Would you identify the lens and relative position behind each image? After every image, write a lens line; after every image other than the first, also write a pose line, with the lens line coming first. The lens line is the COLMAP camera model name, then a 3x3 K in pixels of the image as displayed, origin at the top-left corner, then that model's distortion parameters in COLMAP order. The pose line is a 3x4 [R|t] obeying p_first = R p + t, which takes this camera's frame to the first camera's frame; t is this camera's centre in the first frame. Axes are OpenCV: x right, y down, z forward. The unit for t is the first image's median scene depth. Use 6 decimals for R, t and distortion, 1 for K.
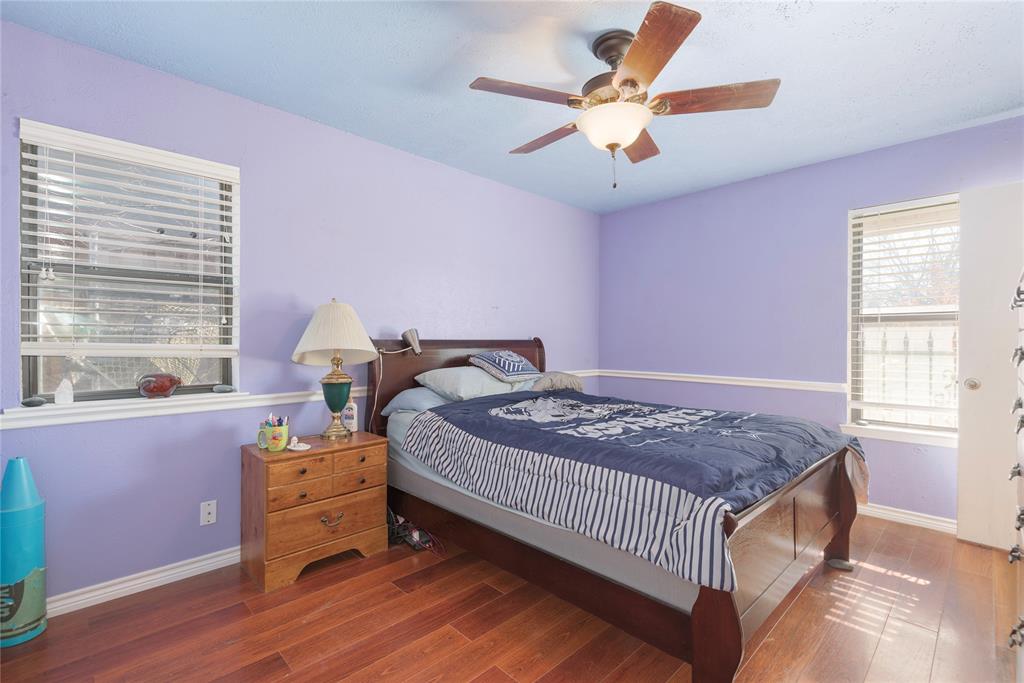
lens RADIAL K [[458.0, 0, 510.0], [0, 458.0, 343.6], [0, 0, 1]] dist [0.027865, -0.000728]
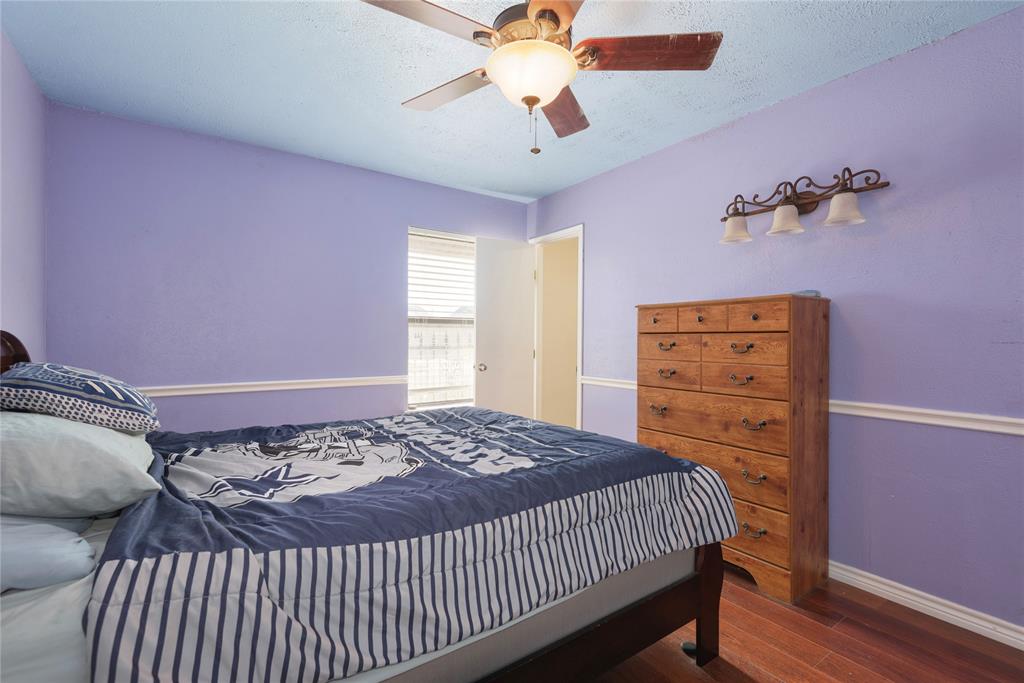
lens RADIAL K [[458.0, 0, 510.3], [0, 458.0, 337.2], [0, 0, 1]] dist [0.027865, -0.000728]
pose [[0.142510, 0.001062, 0.989793, -0.396320], [0.006971, 0.999974, -0.002077, -0.004787], [-0.989769, 0.007195, 0.142499, 0.624728]]
